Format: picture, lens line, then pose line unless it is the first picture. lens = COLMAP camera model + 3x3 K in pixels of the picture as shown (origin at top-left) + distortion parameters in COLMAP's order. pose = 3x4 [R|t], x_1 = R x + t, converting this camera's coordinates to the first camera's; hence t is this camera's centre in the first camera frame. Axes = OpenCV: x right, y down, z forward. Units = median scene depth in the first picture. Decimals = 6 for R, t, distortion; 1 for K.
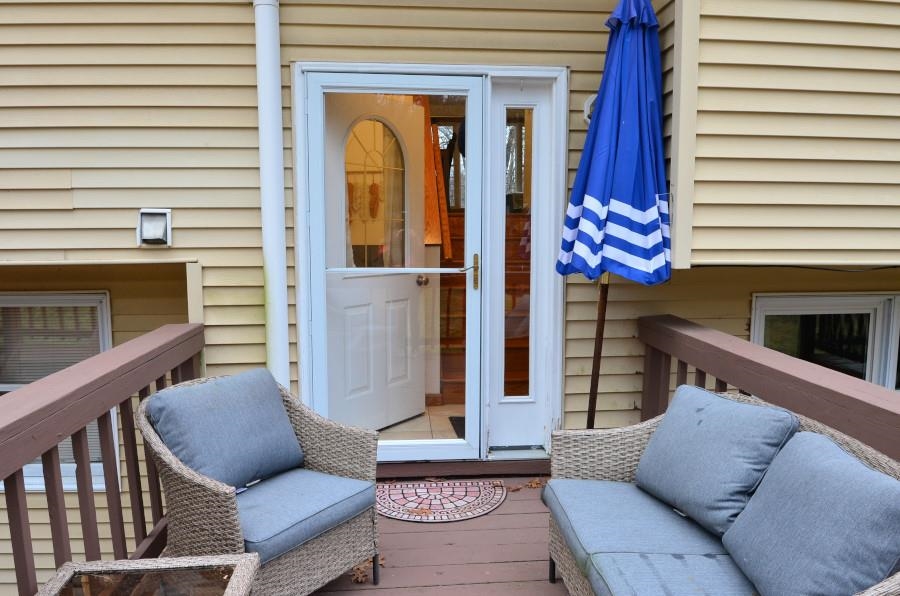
lens RADIAL K [[627.3, 0, 453.7], [0, 627.3, 293.4], [0, 0, 1]] dist [0.009673, -0.048241]
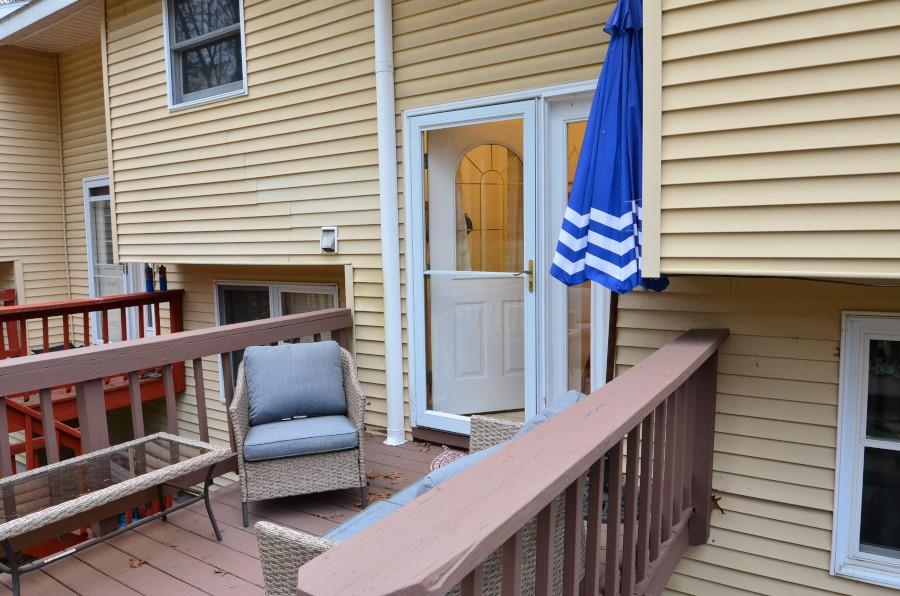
lens RADIAL K [[627.3, 0, 453.7], [0, 627.3, 293.4], [0, 0, 1]] dist [0.009673, -0.048241]
pose [[0.785585, 0.039964, -0.617462, 0.641469], [-0.042550, 0.999039, 0.010526, -0.010761], [0.617289, 0.018004, 0.786530, 0.053232]]
